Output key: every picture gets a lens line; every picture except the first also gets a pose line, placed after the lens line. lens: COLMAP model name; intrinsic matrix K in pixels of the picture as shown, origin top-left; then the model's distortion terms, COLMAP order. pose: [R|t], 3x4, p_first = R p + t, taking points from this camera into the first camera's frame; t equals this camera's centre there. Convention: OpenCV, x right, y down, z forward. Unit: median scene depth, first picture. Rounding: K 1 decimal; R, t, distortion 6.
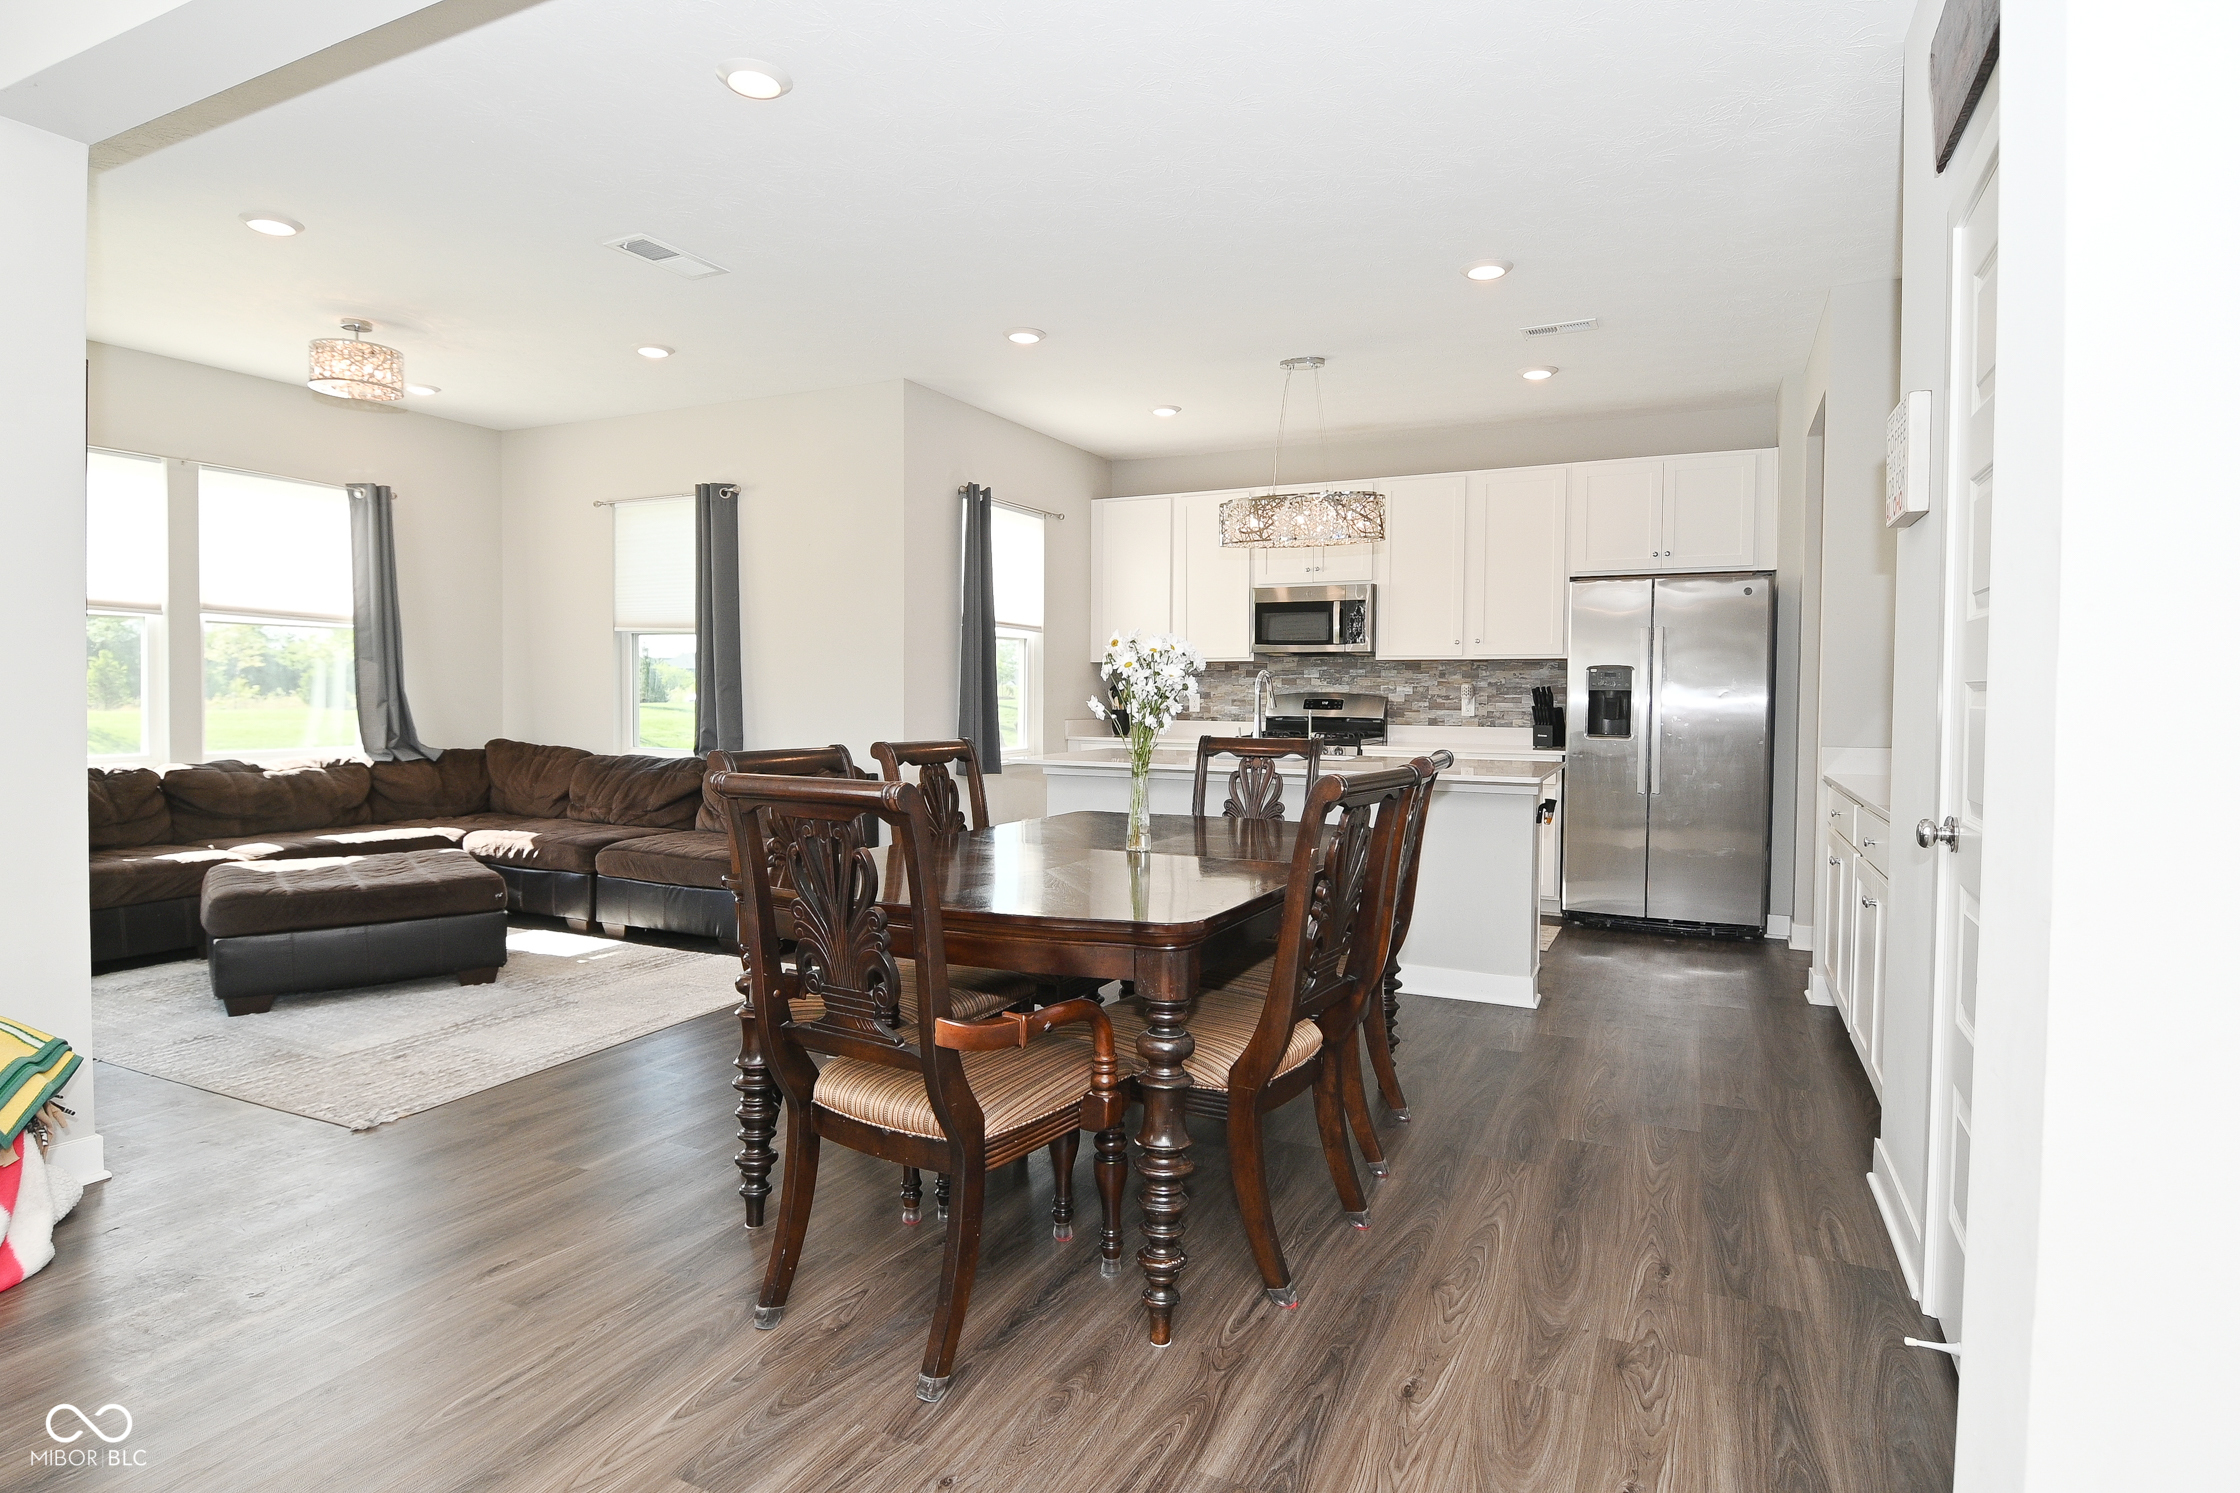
lens RADIAL K [[1178.3, 0, 1122.0], [0, 1178.3, 722.7], [0, 0, 1]] dist [0.015667, -0.027224]
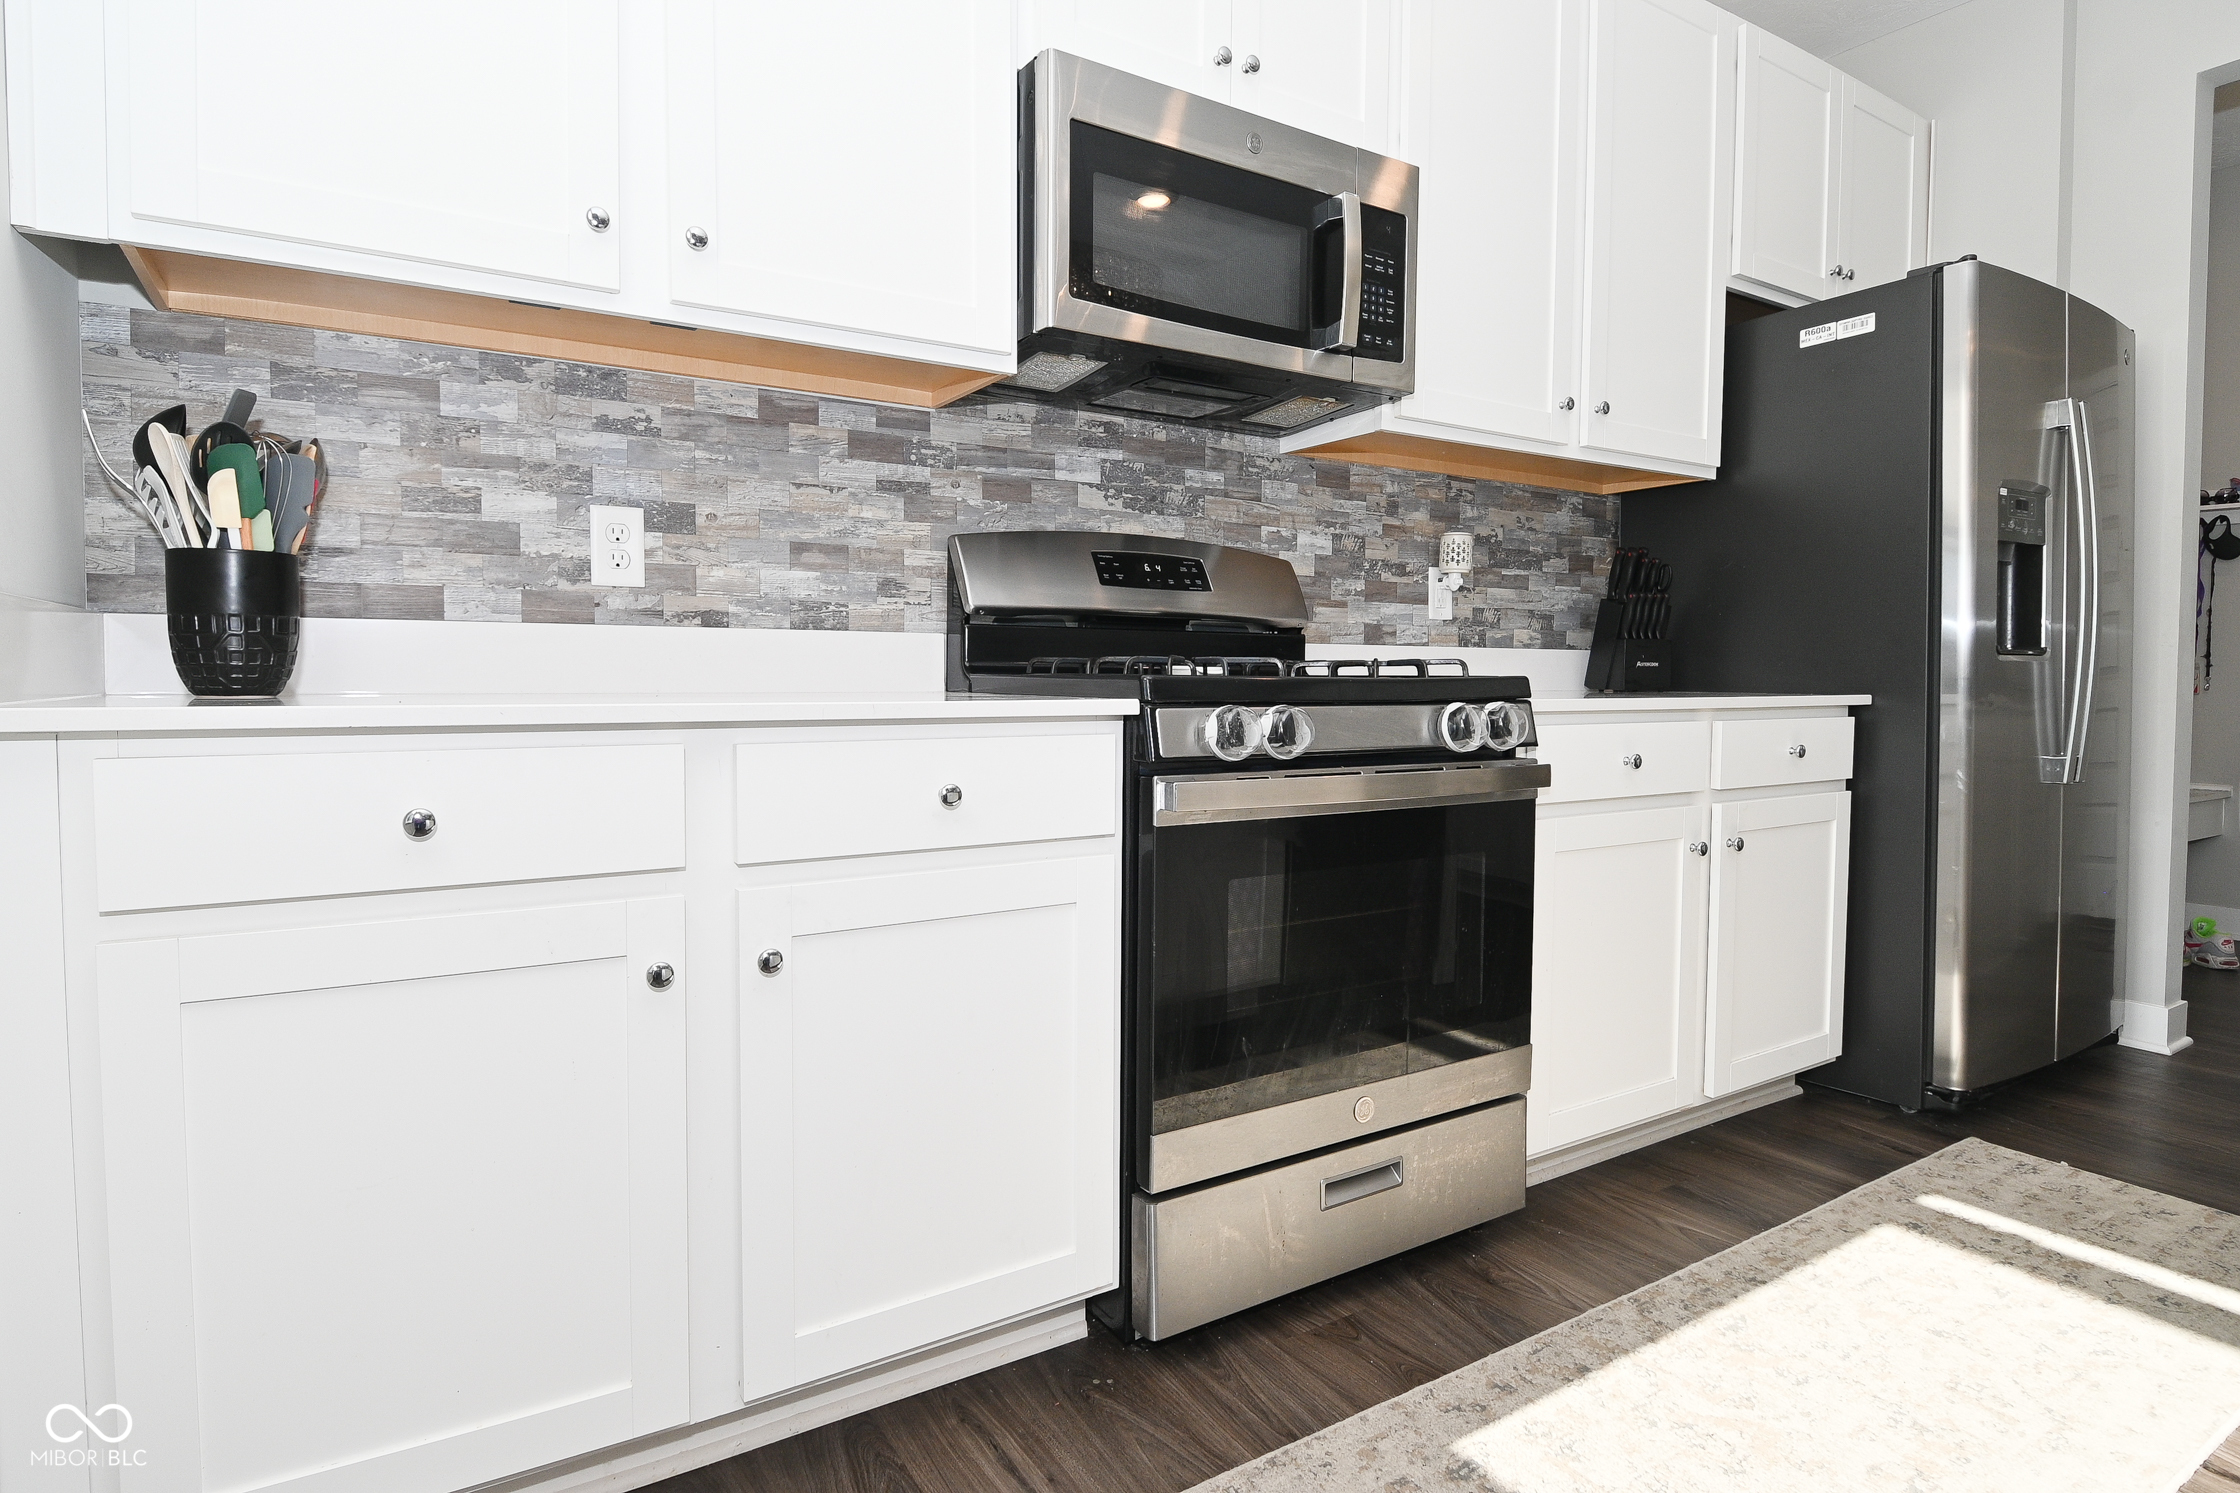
lens RADIAL K [[1178.3, 0, 1134.9], [0, 1178.3, 729.0], [0, 0, 1]] dist [0.015667, -0.027224]
pose [[0.524452, -0.045215, 0.850238, -0.104651], [0.020562, 0.998970, 0.040441, 0.014475], [-0.851191, -0.003727, 0.524842, 1.009512]]
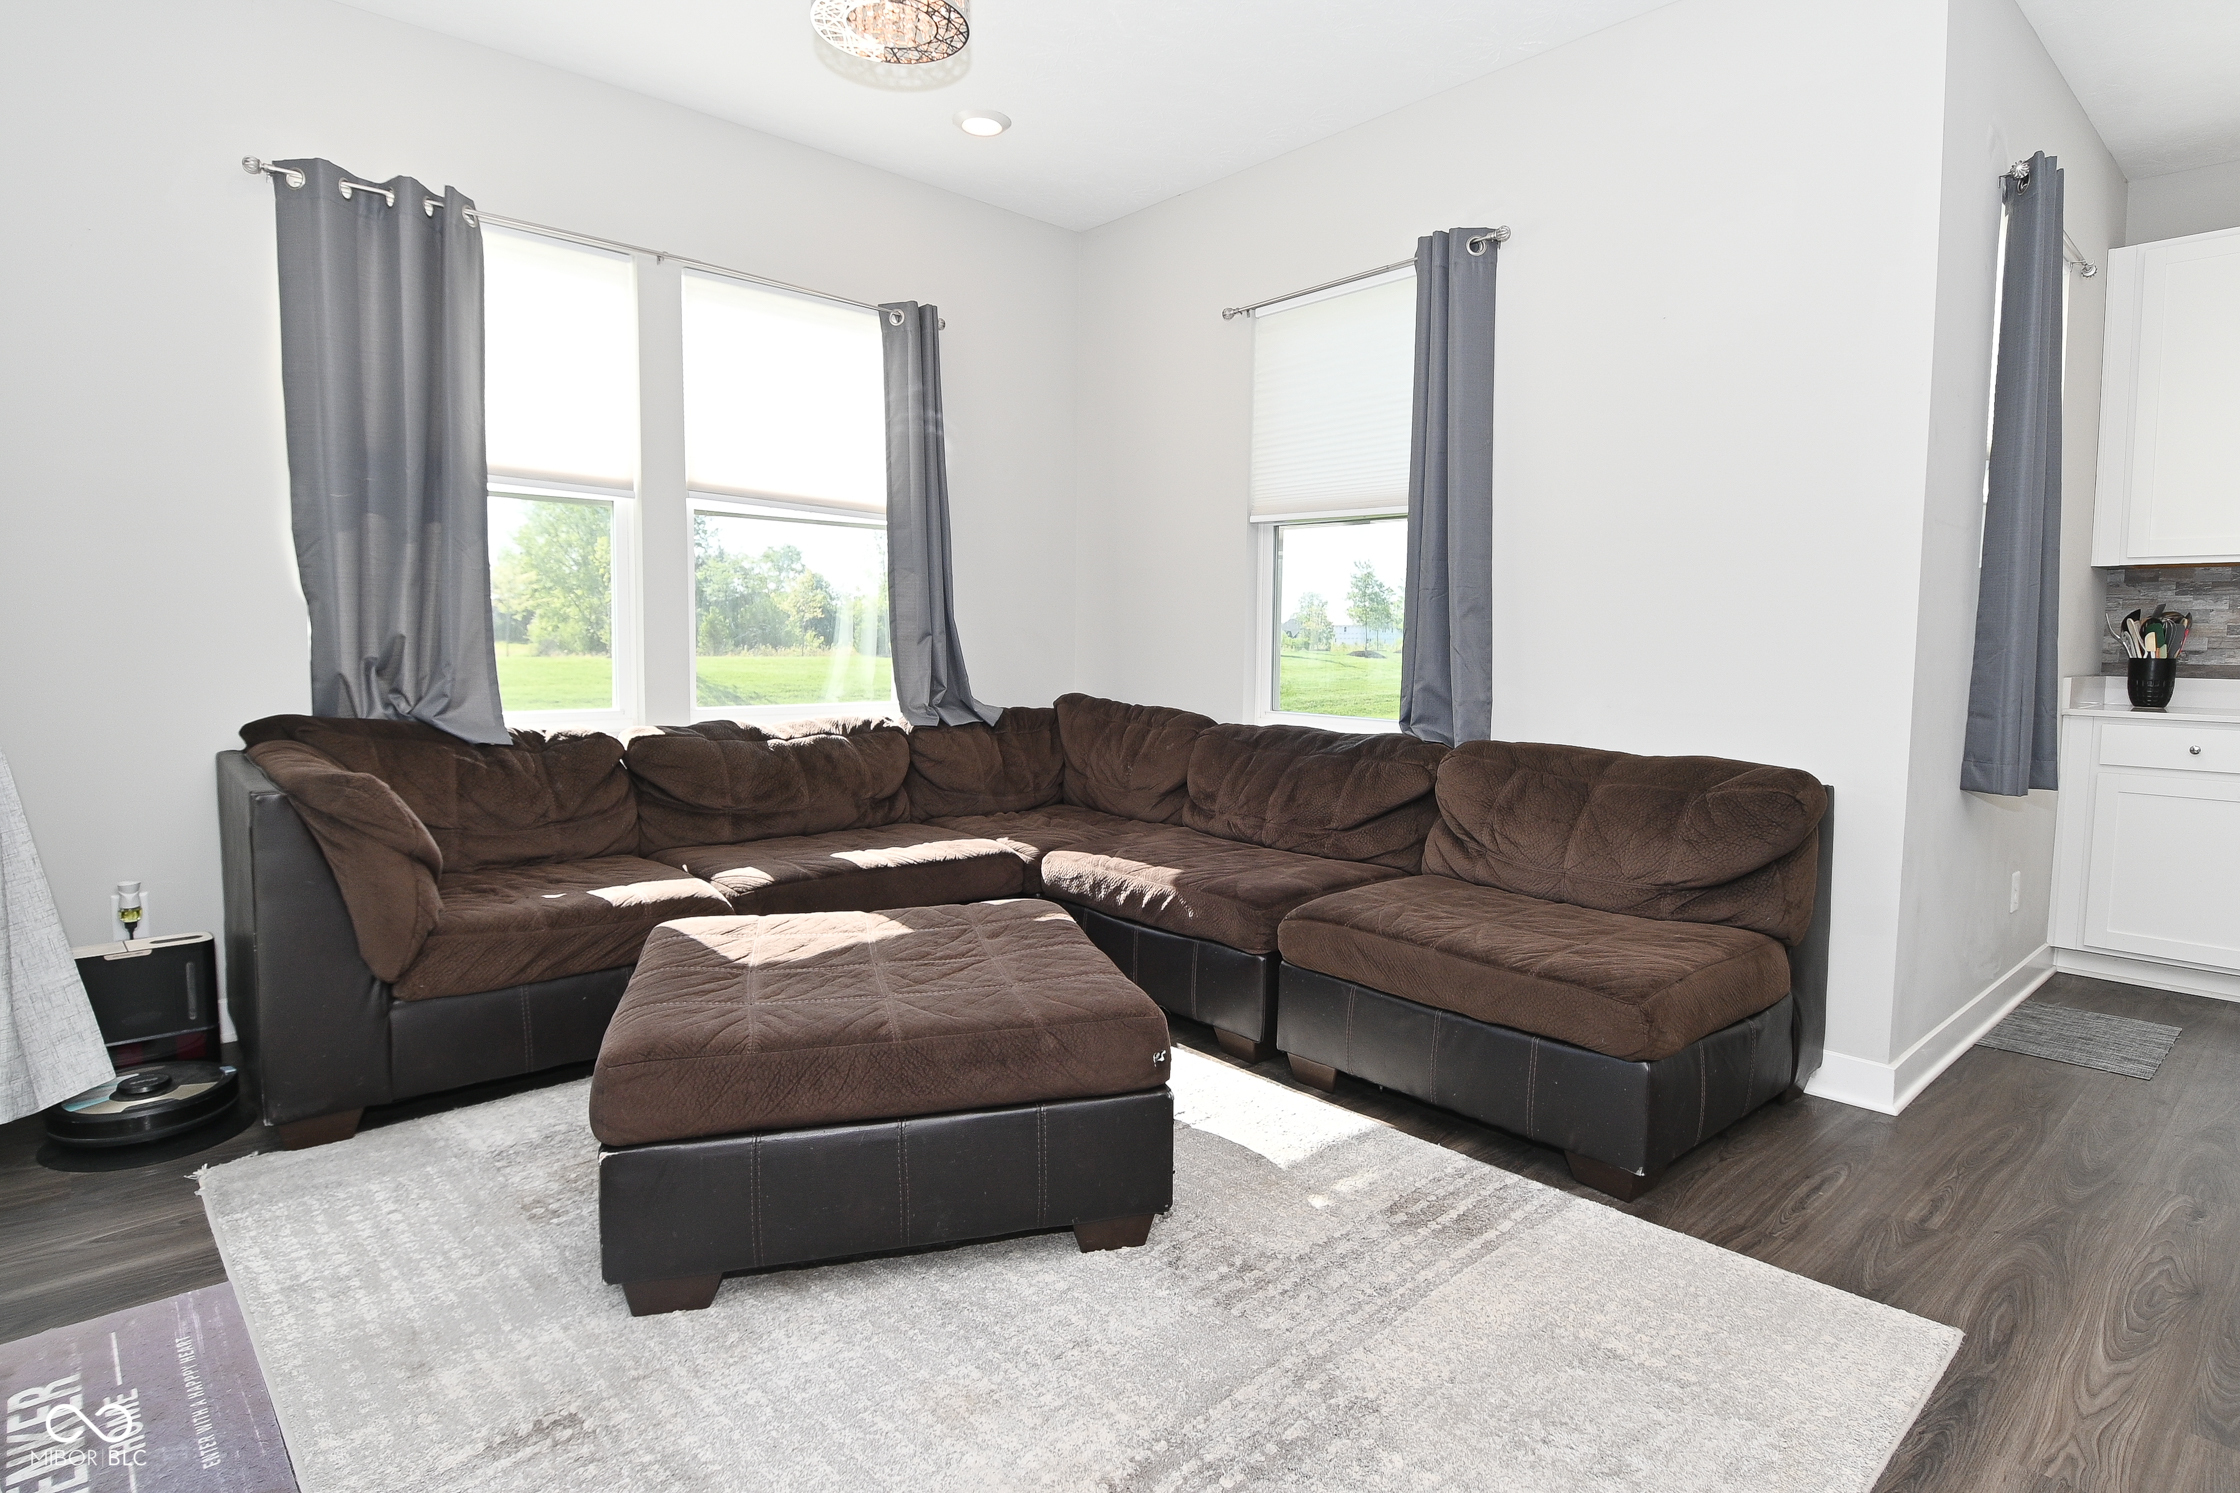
lens RADIAL K [[1178.3, 0, 1125.6], [0, 1178.3, 727.9], [0, 0, 1]] dist [0.015667, -0.027224]
pose [[0.927492, 0.029828, -0.372652, -0.288902], [-0.013367, 0.998820, 0.046679, 0.002037], [0.373605, -0.038313, 0.926796, 0.450424]]
